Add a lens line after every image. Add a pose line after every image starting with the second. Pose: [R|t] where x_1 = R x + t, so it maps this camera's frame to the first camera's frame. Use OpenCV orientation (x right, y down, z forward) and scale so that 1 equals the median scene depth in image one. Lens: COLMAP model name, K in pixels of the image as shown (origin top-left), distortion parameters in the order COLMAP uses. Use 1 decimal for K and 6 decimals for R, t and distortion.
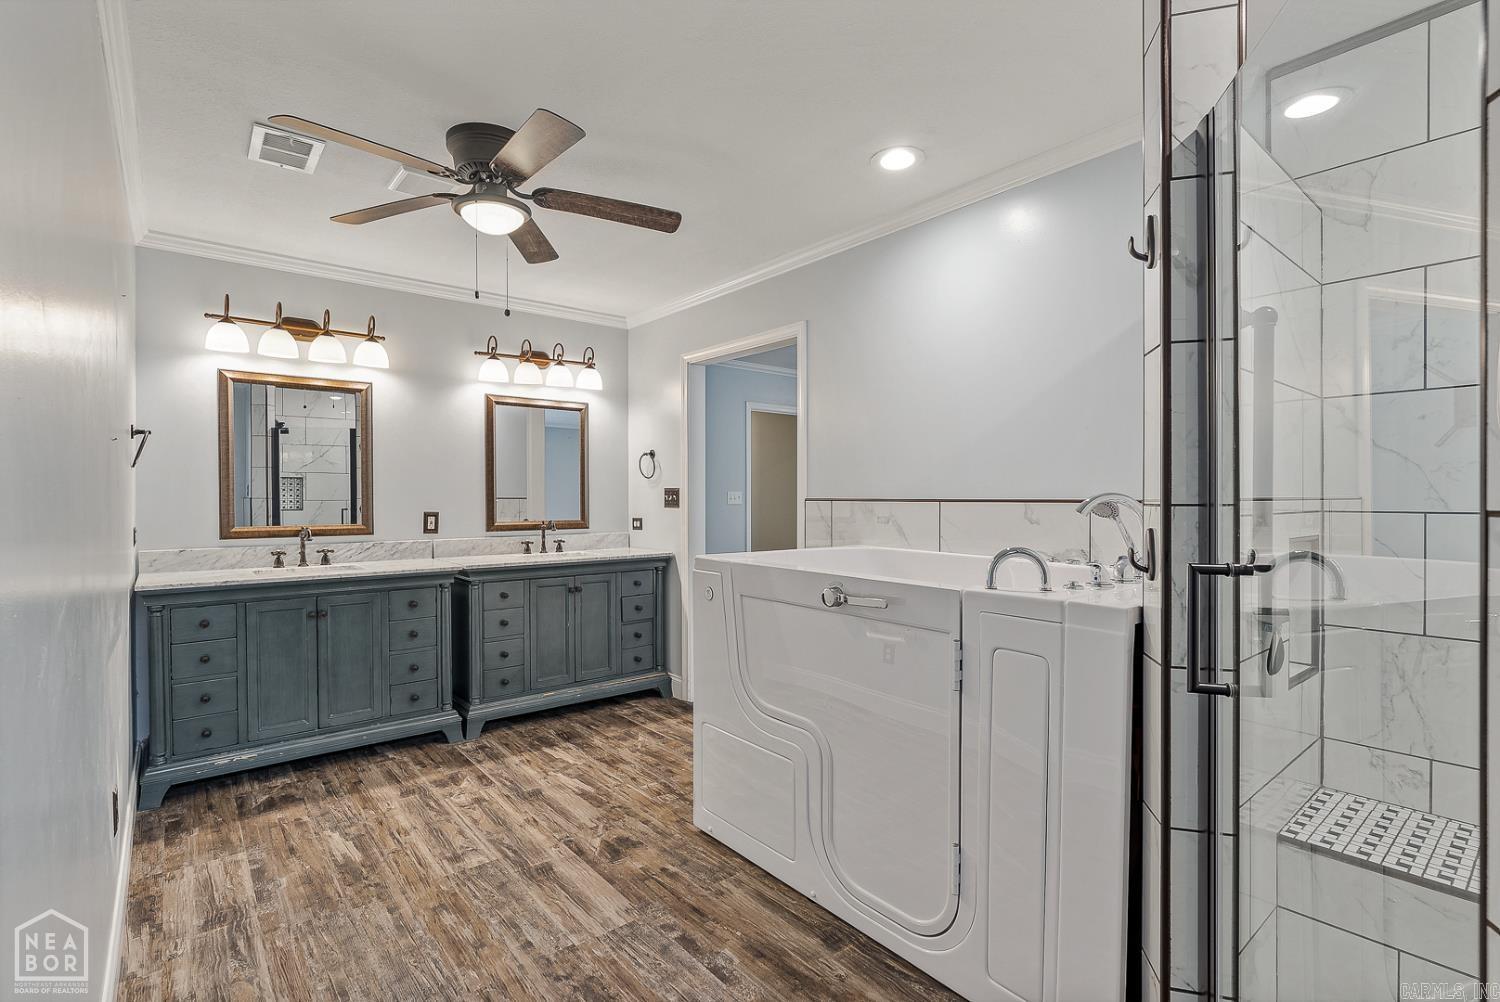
lens RADIAL K [[688.0, 0, 747.3], [0, 688.0, 501.5], [0, 0, 1]] dist [-0.008710, 0.004014]
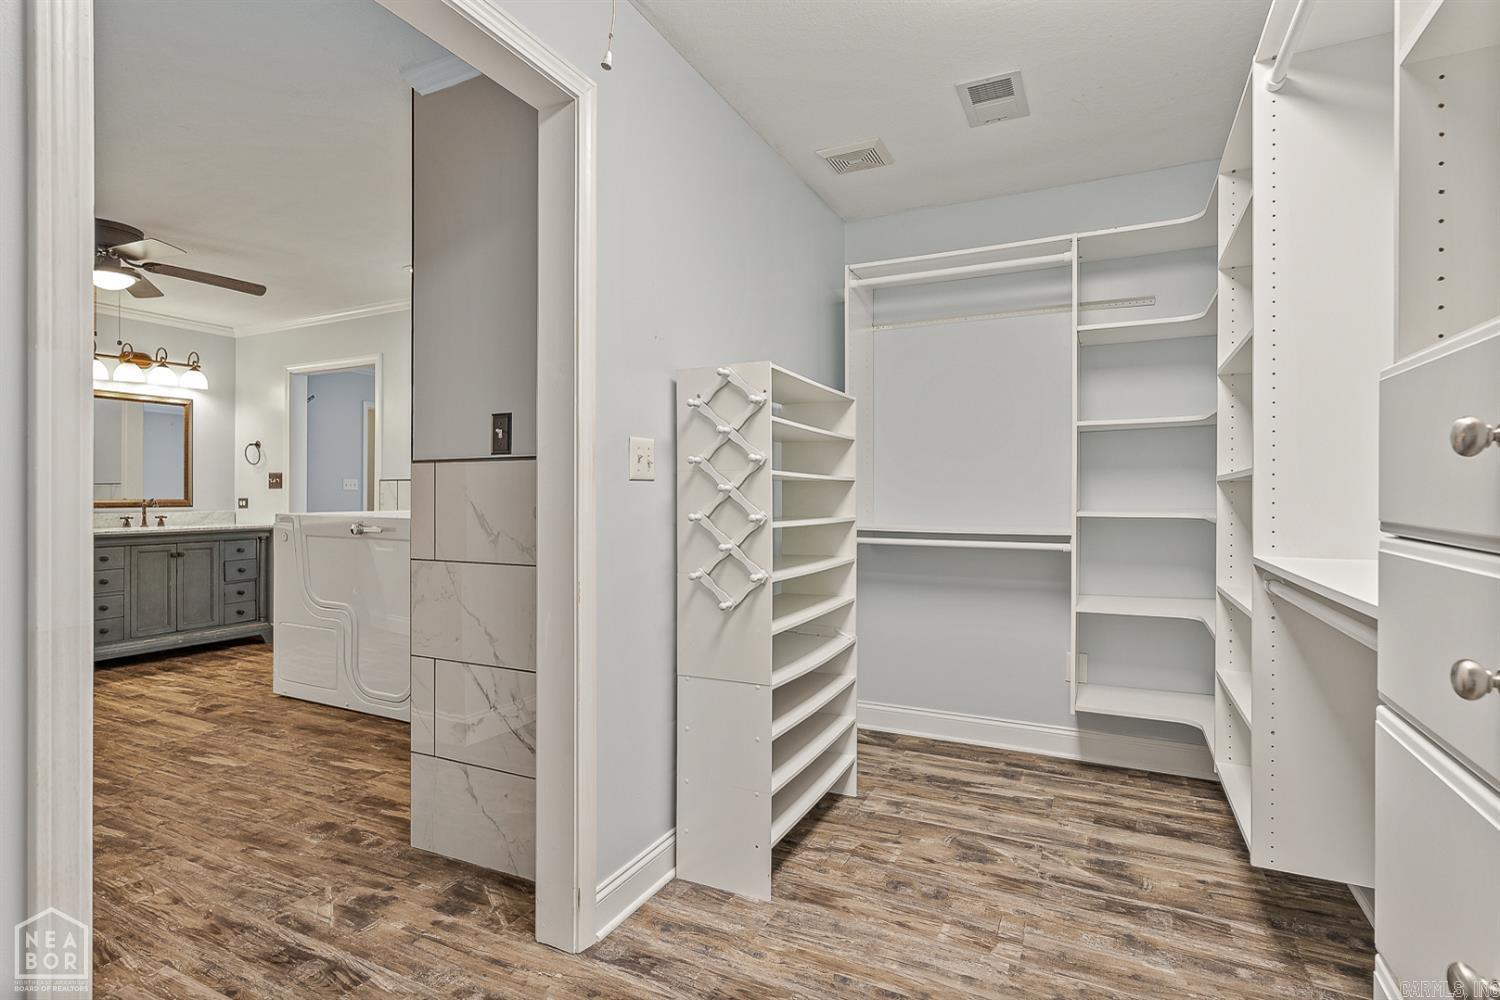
lens RADIAL K [[723.2, 0, 755.3], [0, 723.2, 489.6], [0, 0, 1]] dist [-0.004012, 0.000462]
pose [[0.909873, 0.003649, 0.414870, 0.138438], [0.002501, 0.999895, -0.014278, 0.031836], [-0.414878, 0.014028, 0.909769, -0.541778]]
